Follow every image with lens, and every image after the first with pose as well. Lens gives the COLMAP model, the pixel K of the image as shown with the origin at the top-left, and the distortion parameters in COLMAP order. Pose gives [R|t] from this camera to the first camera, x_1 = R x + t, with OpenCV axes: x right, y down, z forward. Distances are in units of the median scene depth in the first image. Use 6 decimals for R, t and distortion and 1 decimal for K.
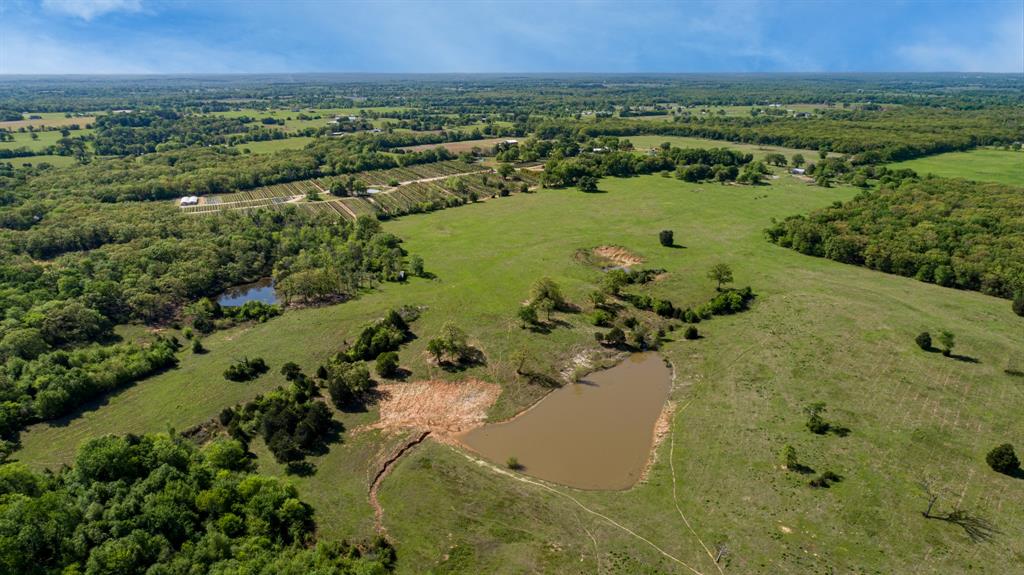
lens RADIAL K [[694.8, 0, 512.0], [0, 694.8, 287.5], [0, 0, 1]] dist [-0.013915, 0.015785]
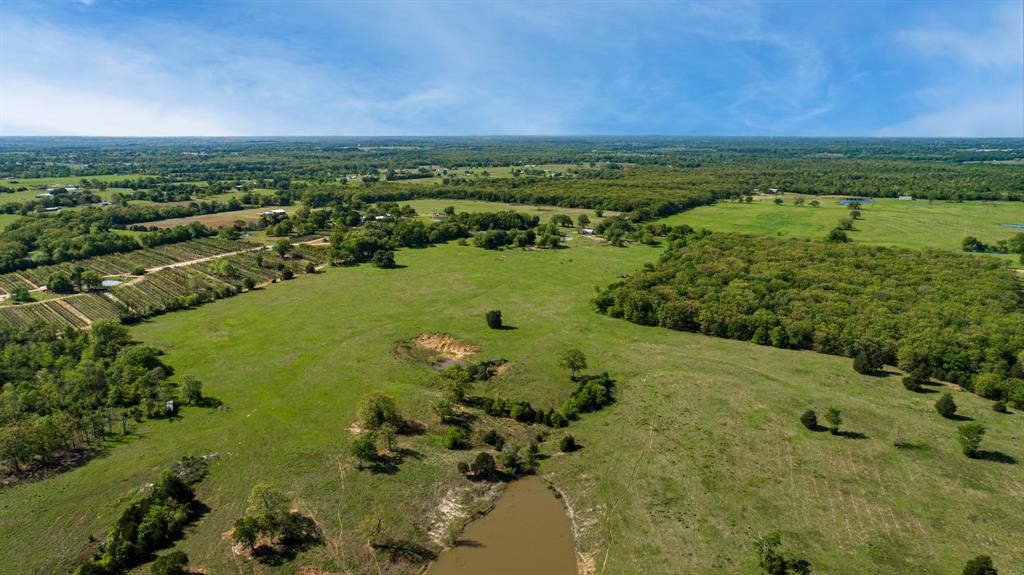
lens RADIAL K [[694.8, 0, 512.0], [0, 694.8, 287.5], [0, 0, 1]] dist [-0.013915, 0.015785]
pose [[0.940860, -0.072697, 0.330905, -0.046282], [0.100636, 0.992592, -0.068072, -0.050038], [-0.323505, 0.097347, 0.941206, 0.162812]]
